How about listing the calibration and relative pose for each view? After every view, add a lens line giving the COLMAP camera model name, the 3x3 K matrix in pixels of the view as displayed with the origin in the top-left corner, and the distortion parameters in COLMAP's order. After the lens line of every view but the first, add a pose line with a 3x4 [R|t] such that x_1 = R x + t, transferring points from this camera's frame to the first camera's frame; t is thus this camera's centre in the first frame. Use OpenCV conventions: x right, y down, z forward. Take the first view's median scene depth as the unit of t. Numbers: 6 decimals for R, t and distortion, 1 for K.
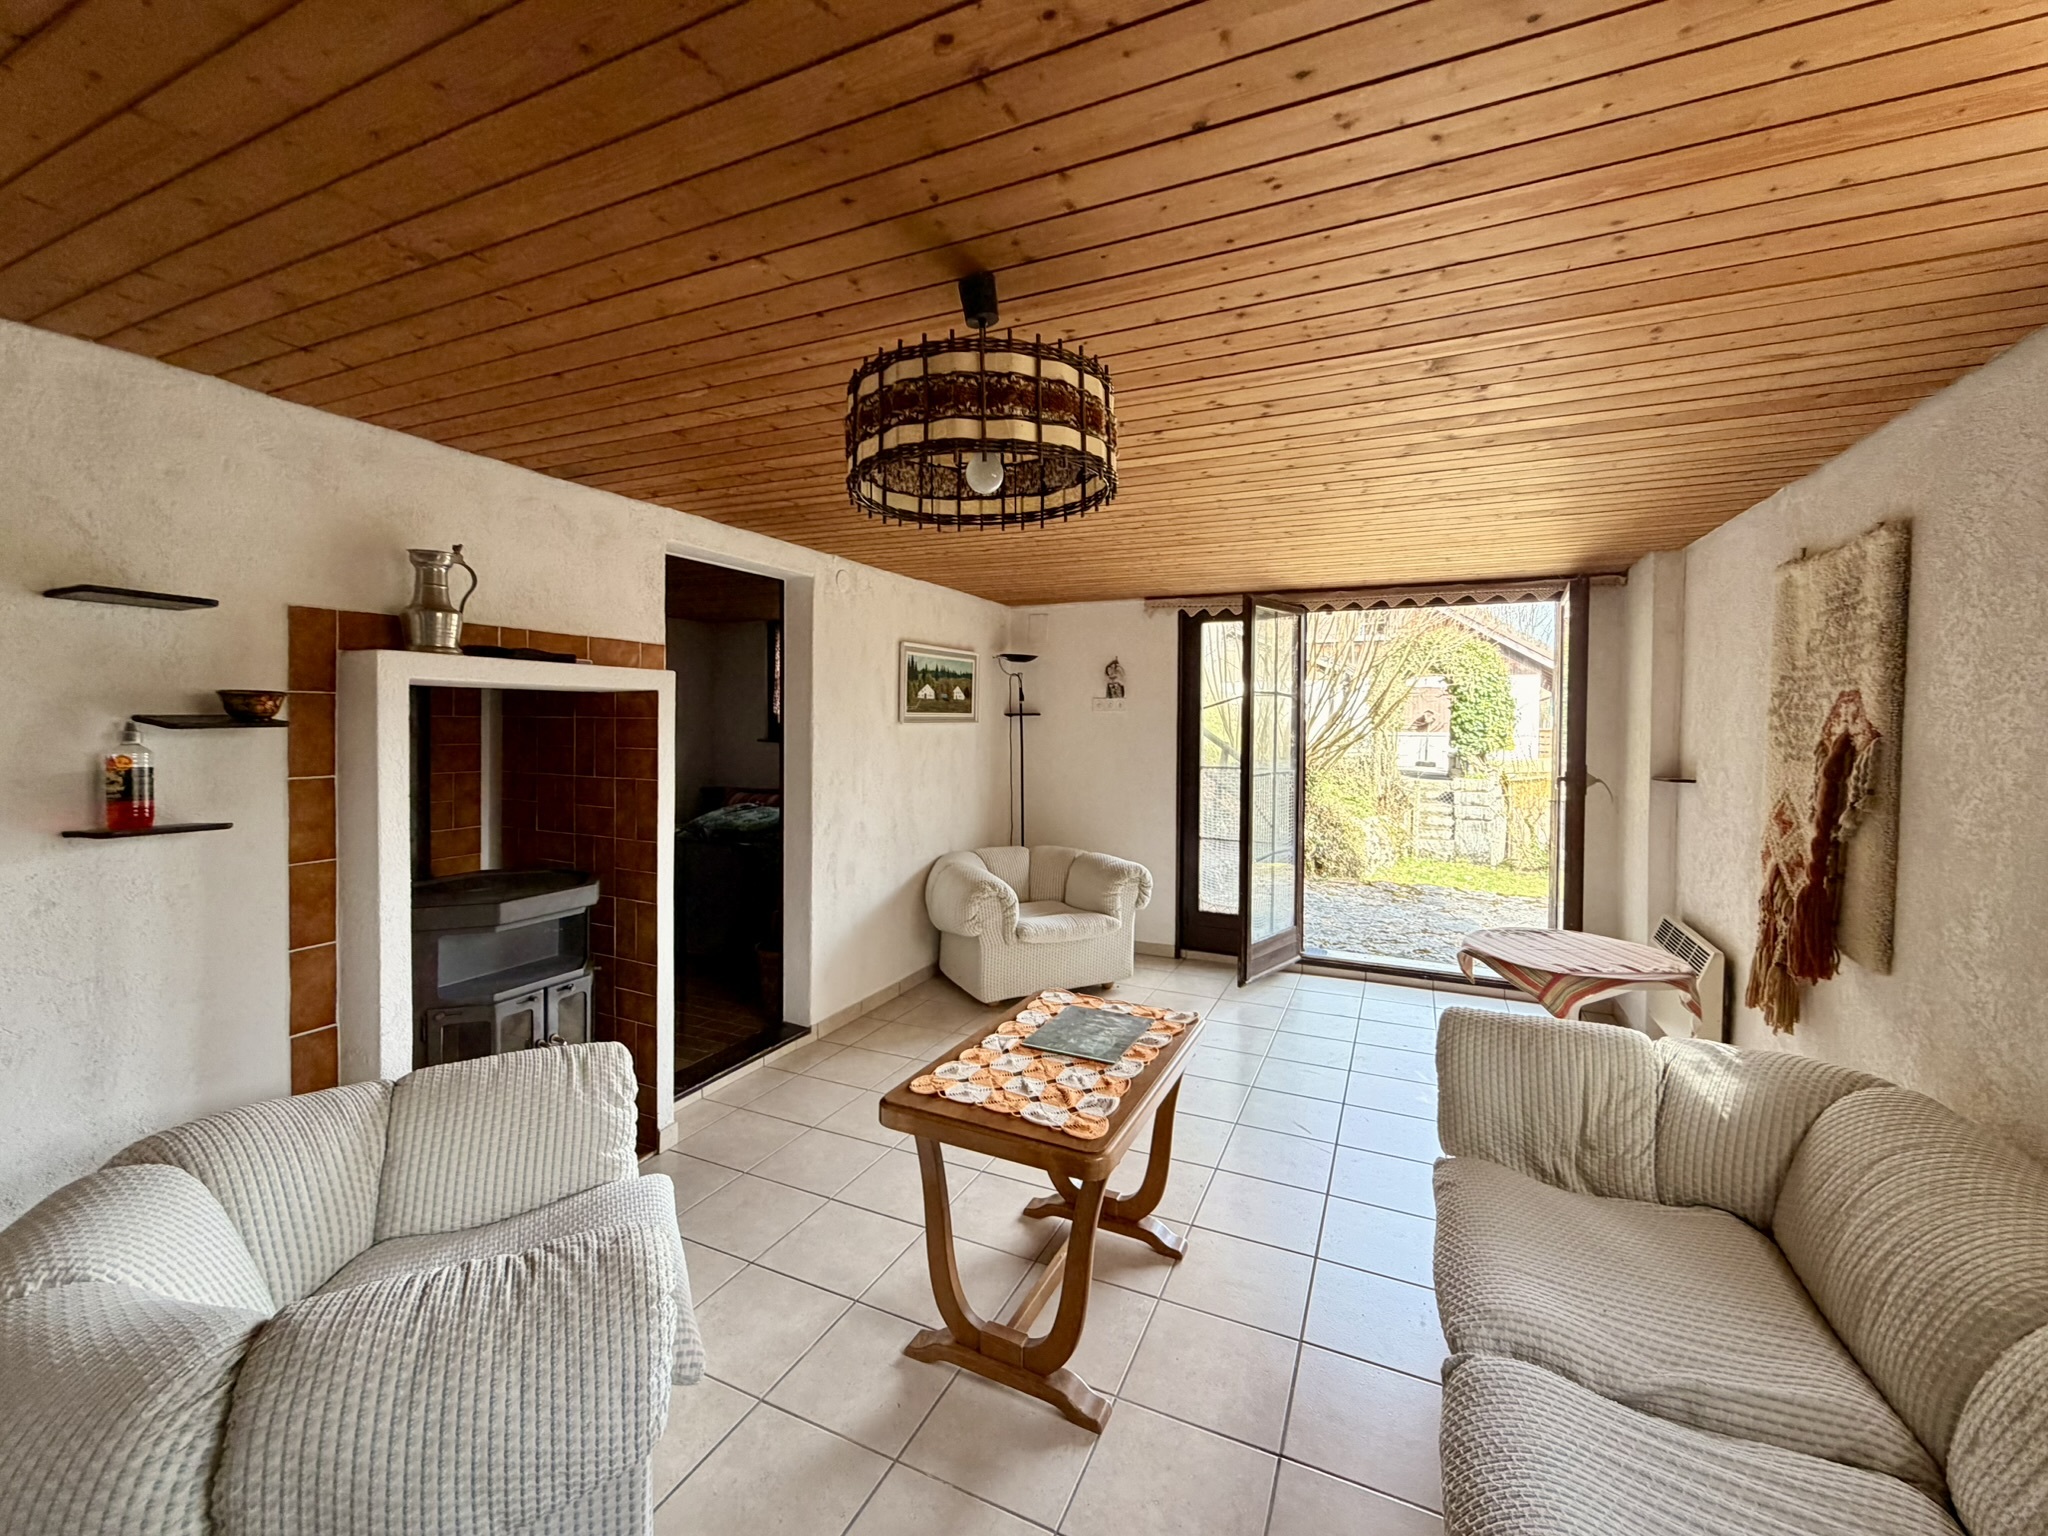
lens RADIAL K [[836.0, 0, 1022.3], [0, 836.0, 731.2], [0, 0, 1]] dist [-0.001229, 0.000190]
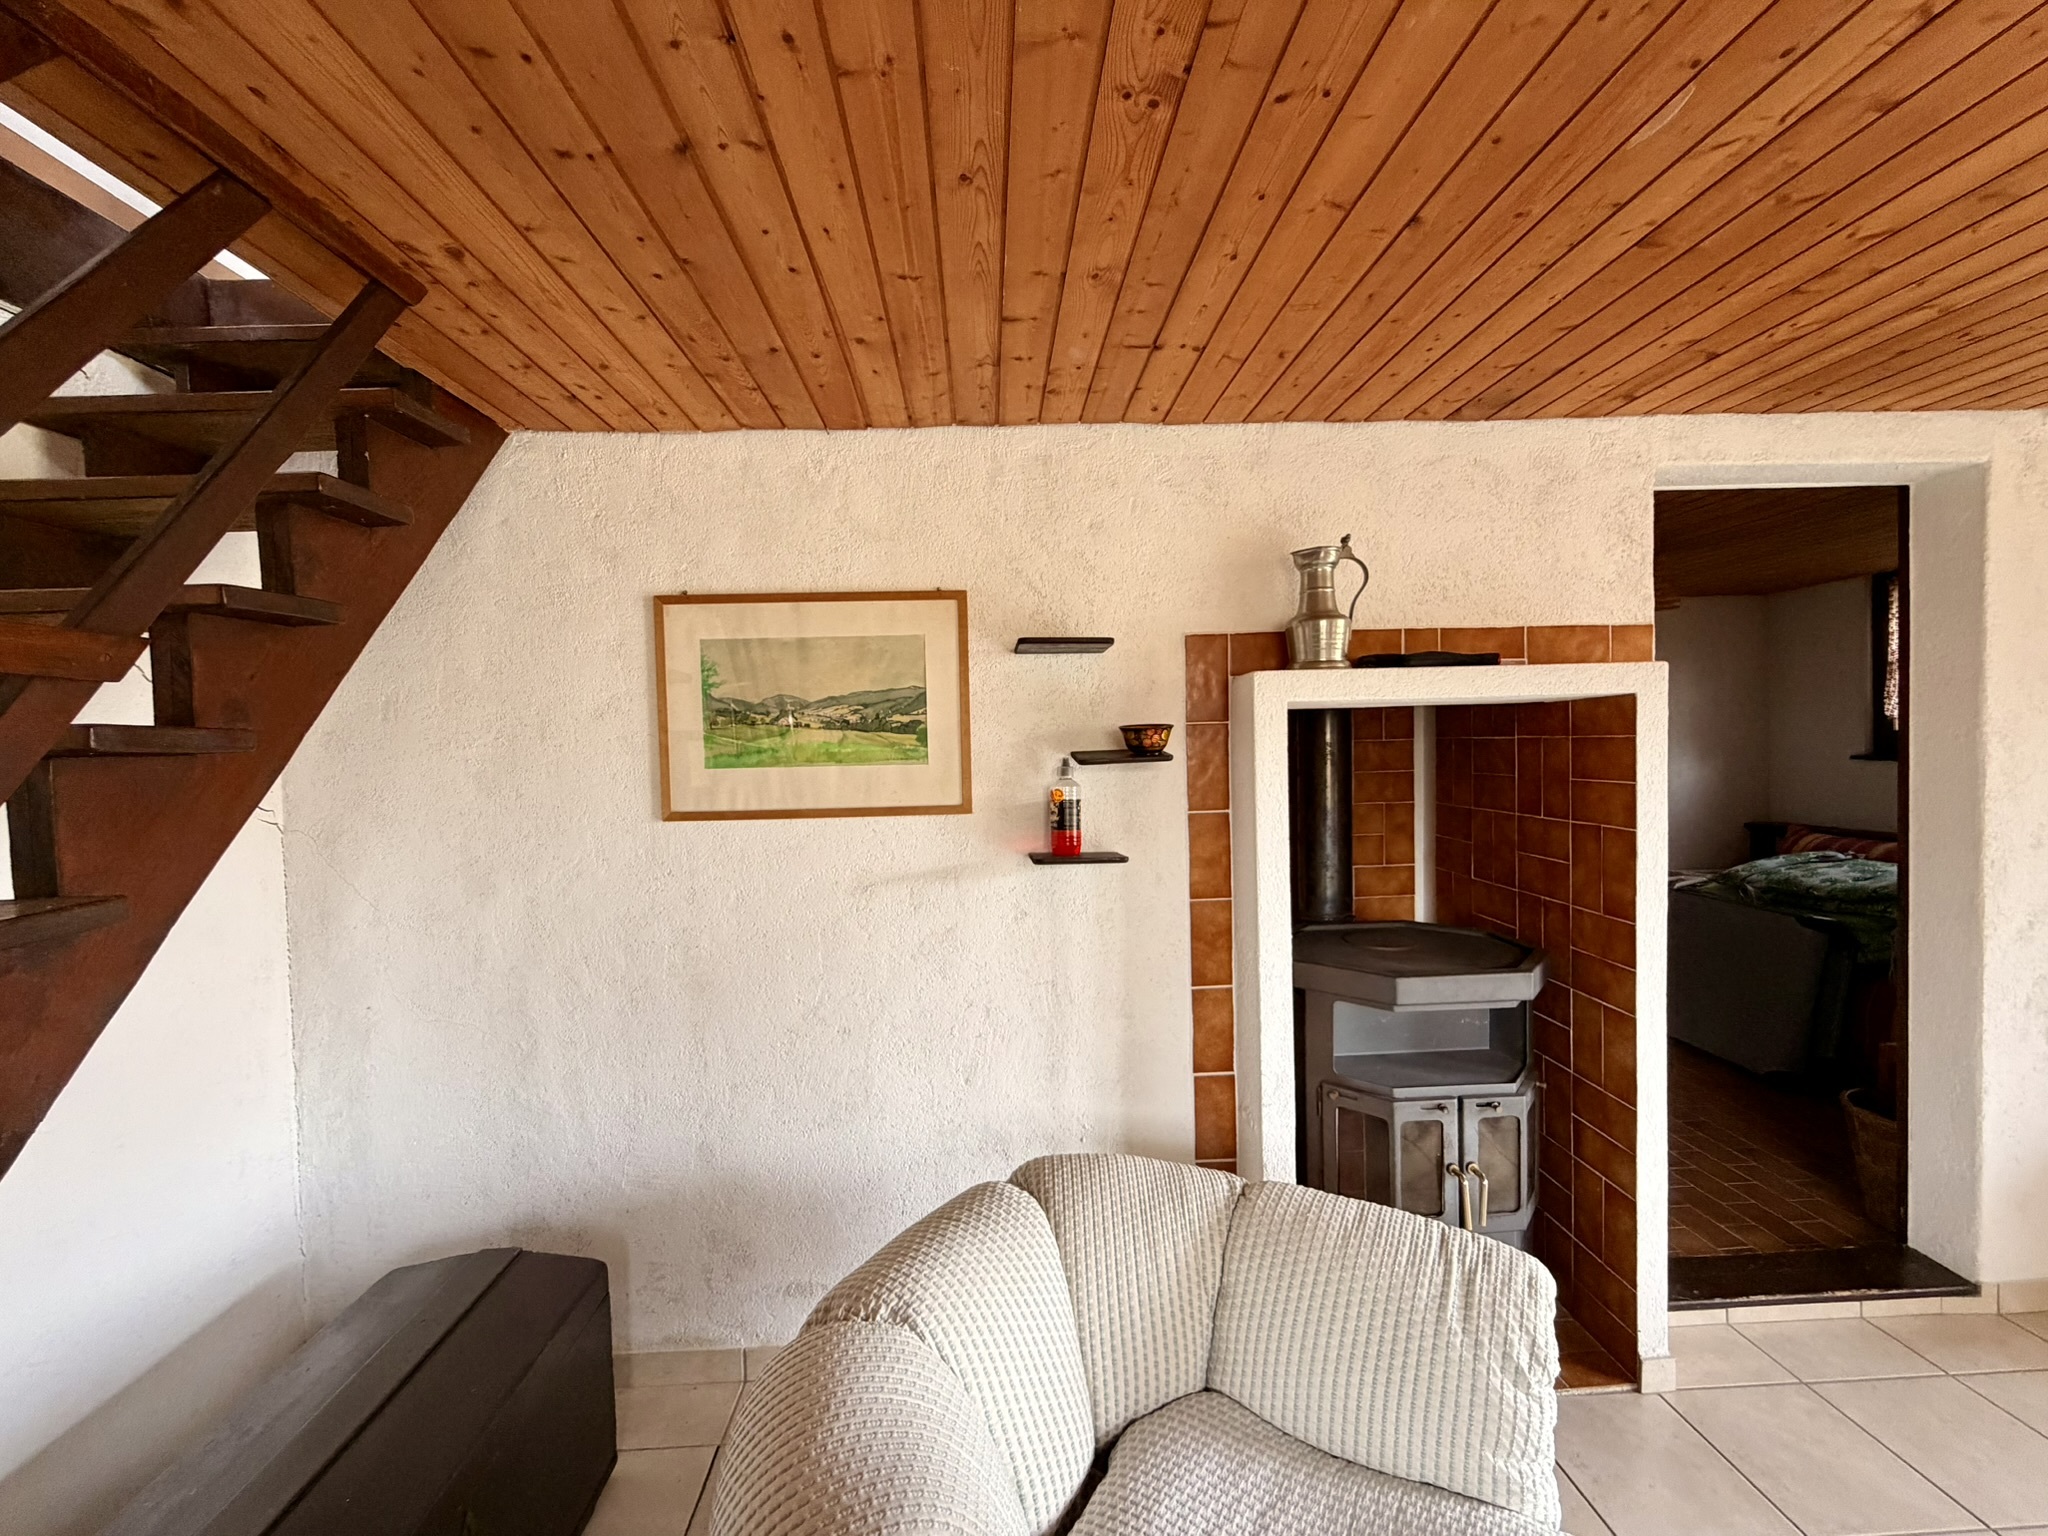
lens RADIAL K [[810.9, 0, 1015.6], [0, 810.9, 768.1], [0, 0, 1]] dist [-0.000869, 0.000287]
pose [[0.444182, 0.007183, -0.895908, -0.097295], [0.019358, 0.999657, 0.017612, -0.013174], [0.895727, -0.025166, 0.443891, 0.333889]]
